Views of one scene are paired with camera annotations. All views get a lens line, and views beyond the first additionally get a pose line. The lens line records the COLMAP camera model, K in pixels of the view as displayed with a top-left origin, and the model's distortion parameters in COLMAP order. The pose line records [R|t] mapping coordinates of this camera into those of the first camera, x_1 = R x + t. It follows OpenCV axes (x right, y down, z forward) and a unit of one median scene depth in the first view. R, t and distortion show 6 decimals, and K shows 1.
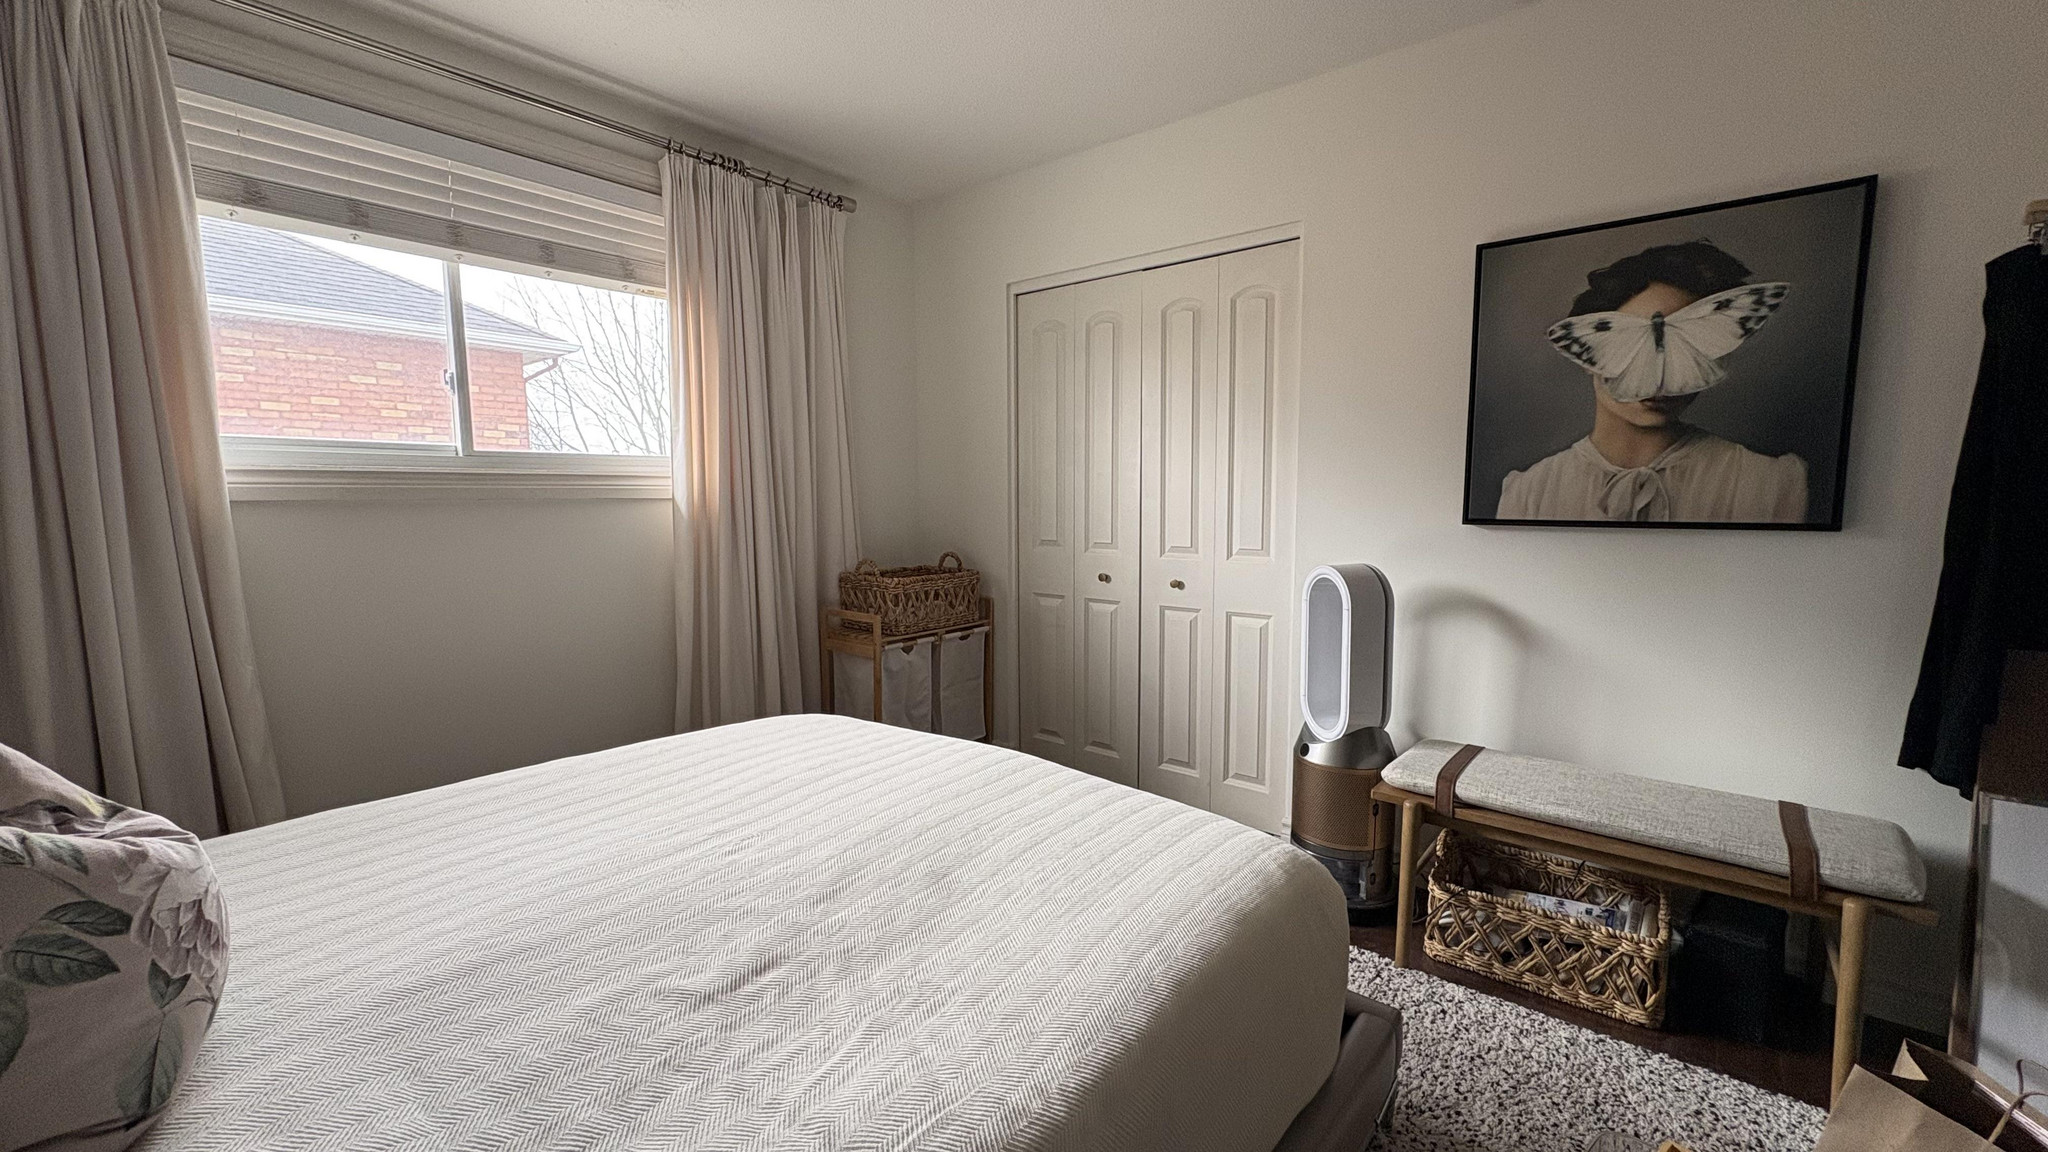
lens RADIAL K [[814.3, 0, 1028.3], [0, 814.3, 573.2], [0, 0, 1]] dist [0.001794, 0.000195]
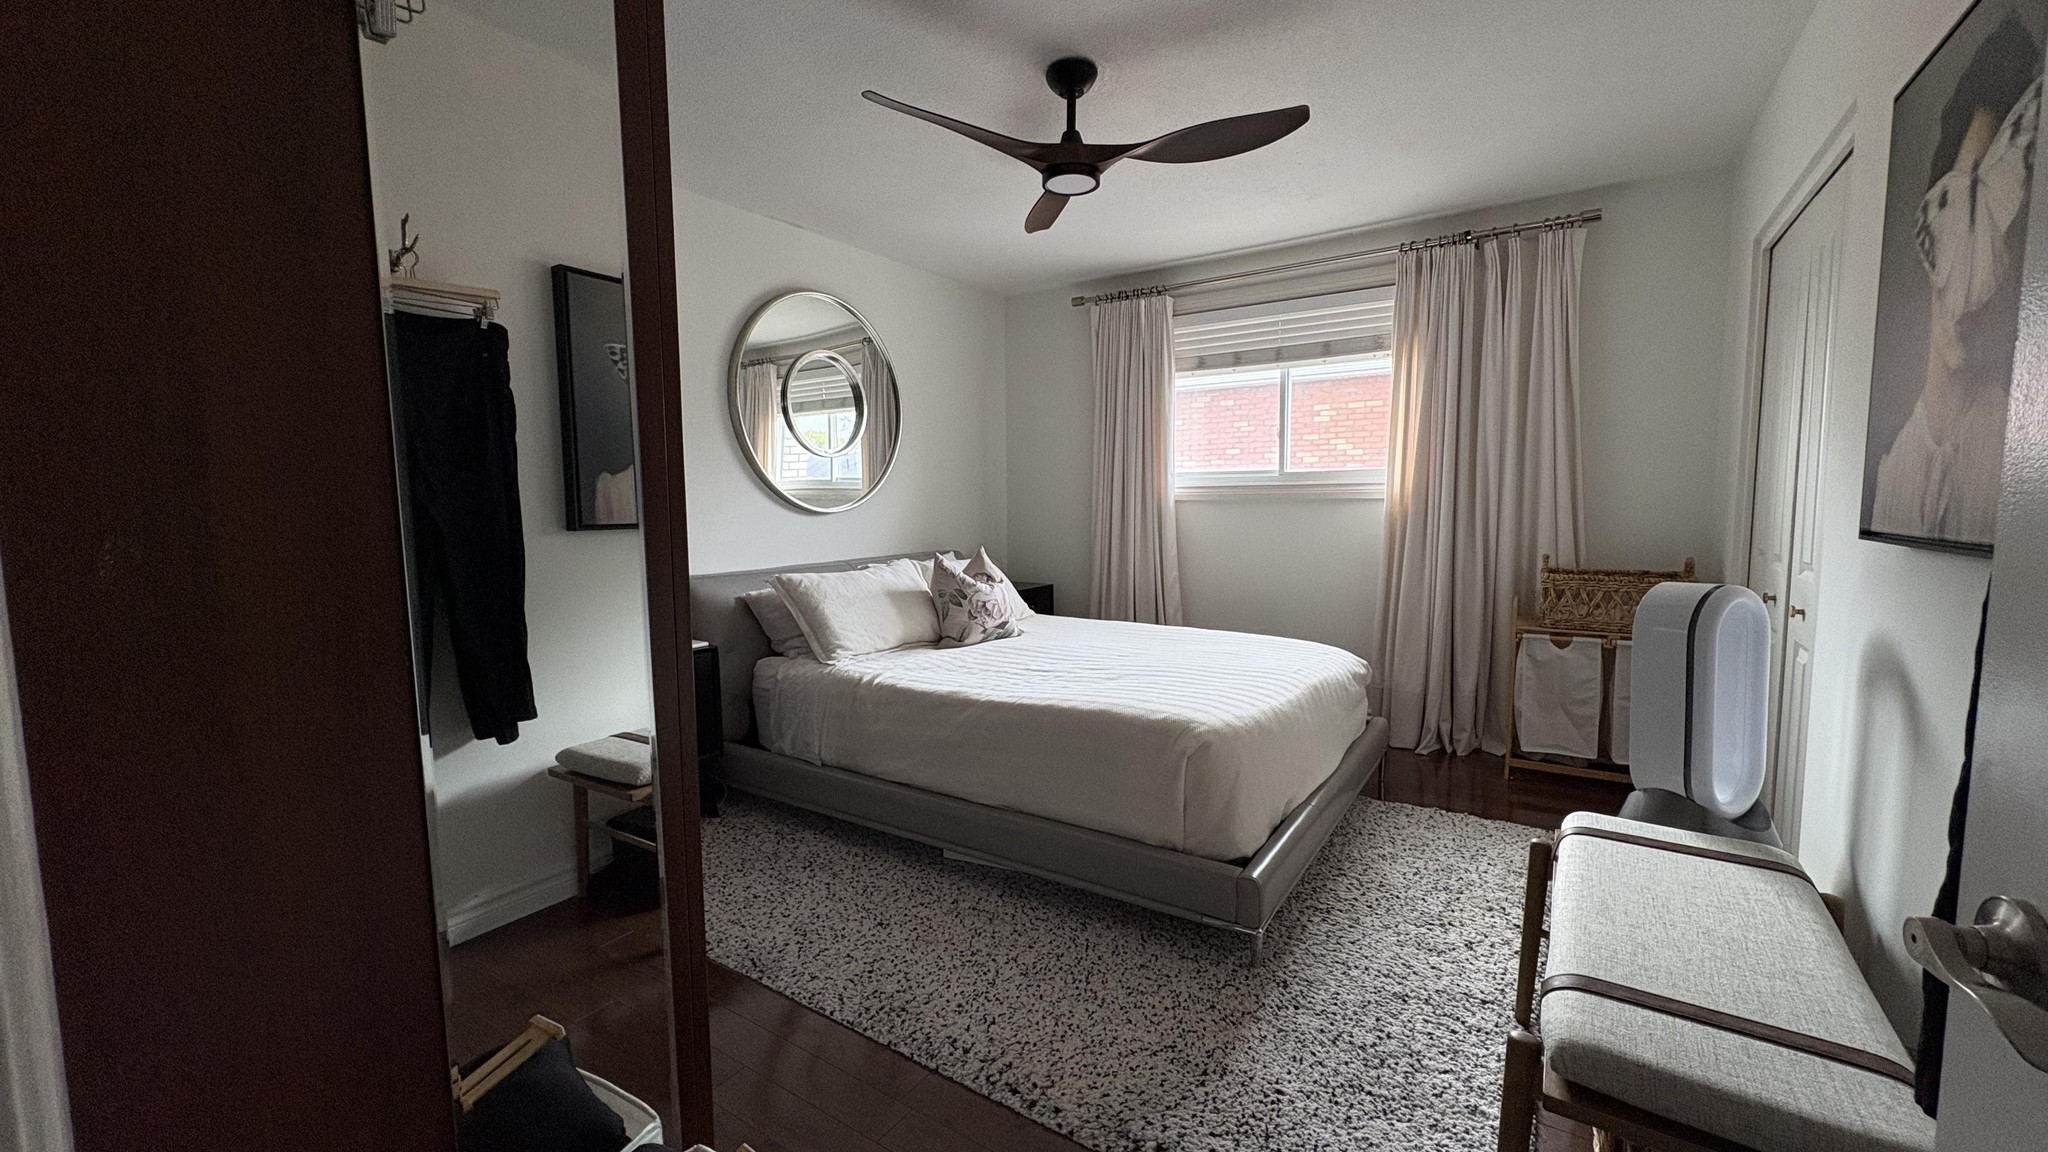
lens RADIAL K [[814.3, 0, 1027.6], [0, 814.3, 577.6], [0, 0, 1]] dist [0.001794, 0.000195]
pose [[0.102360, 0.094818, -0.990218, 1.010053], [-0.086945, 0.992490, 0.086048, -0.025879], [0.990940, 0.077287, 0.109835, 0.261360]]
